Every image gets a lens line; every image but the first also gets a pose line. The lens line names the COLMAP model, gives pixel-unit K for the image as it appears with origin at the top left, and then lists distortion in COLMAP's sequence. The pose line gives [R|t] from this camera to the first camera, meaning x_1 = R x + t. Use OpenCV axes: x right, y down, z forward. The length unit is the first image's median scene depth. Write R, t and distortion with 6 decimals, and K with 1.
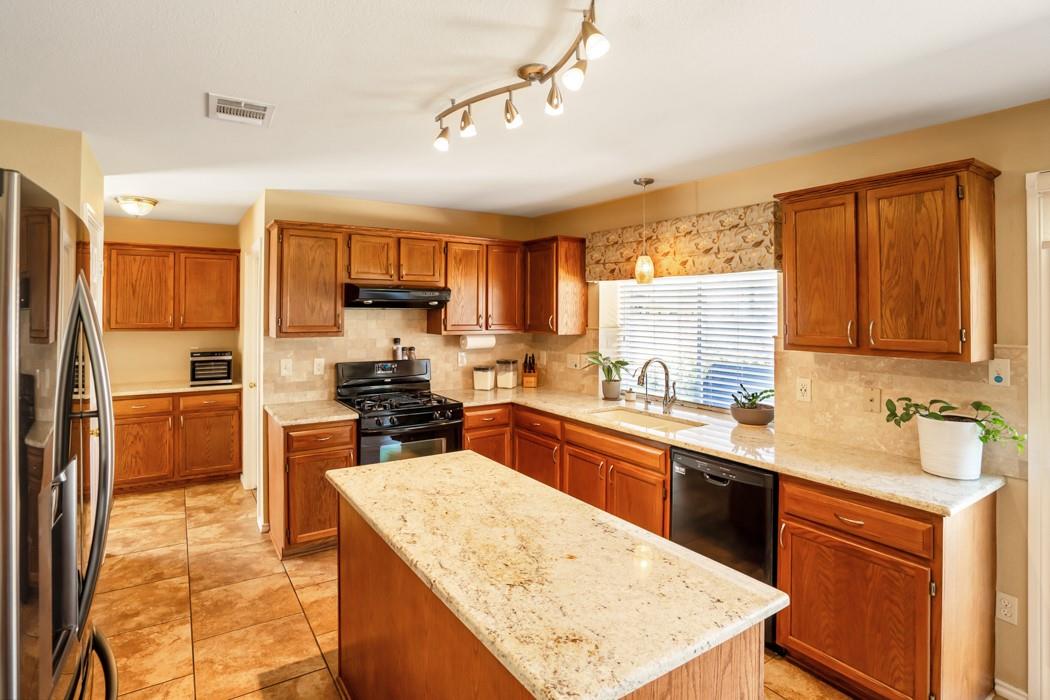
lens RADIAL K [[526.5, 0, 512.1], [0, 526.5, 311.3], [0, 0, 1]] dist [-0.039675, 0.002241]
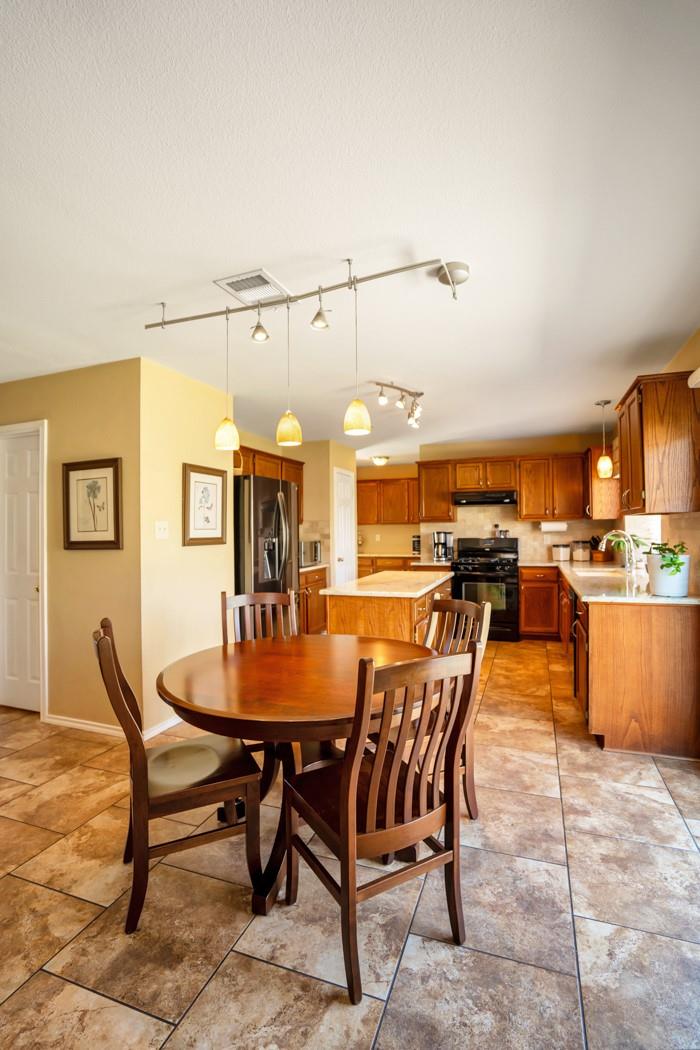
lens RADIAL K [[497.3, 0, 346.4], [0, 497.3, 524.7], [0, 0, 1]] dist [-0.039186, 0.007052]
pose [[0.598568, -0.019901, -0.800825, 0.778412], [0.016233, 0.999787, -0.012713, 0.070666], [0.800907, -0.005390, 0.598764, -0.282903]]
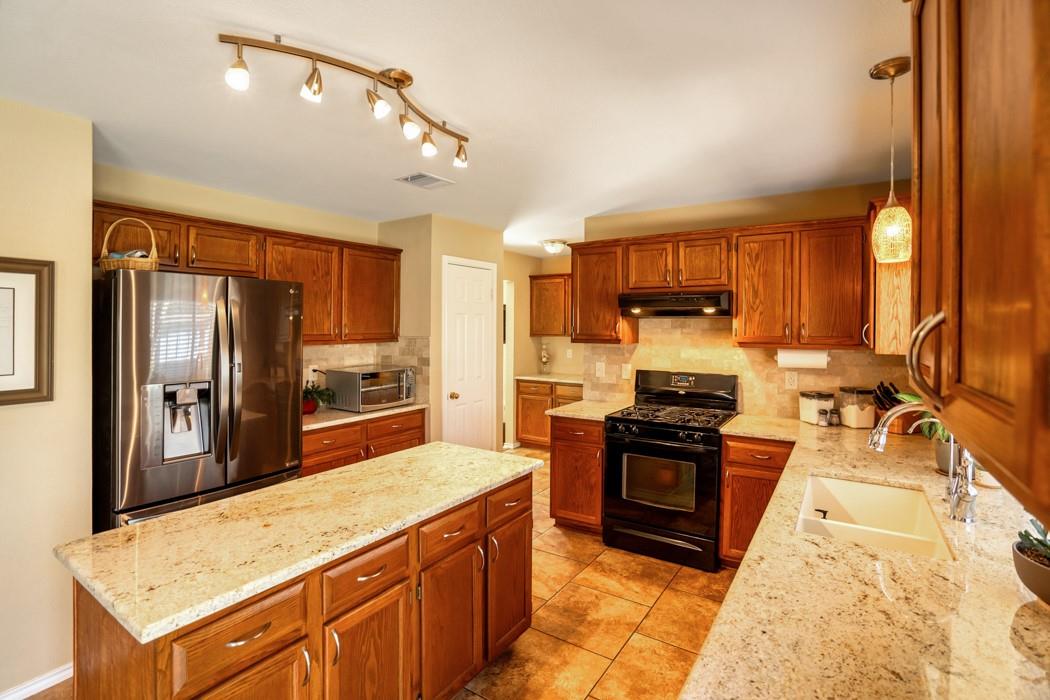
lens RADIAL K [[497.3, 0, 528.1], [0, 497.3, 329.3], [0, 0, 1]] dist [-0.039186, 0.007052]
pose [[0.402995, 0.003820, -0.915194, 0.497356], [0.000533, 0.999990, 0.004408, 0.013902], [0.915202, -0.002264, 0.402989, 0.411048]]
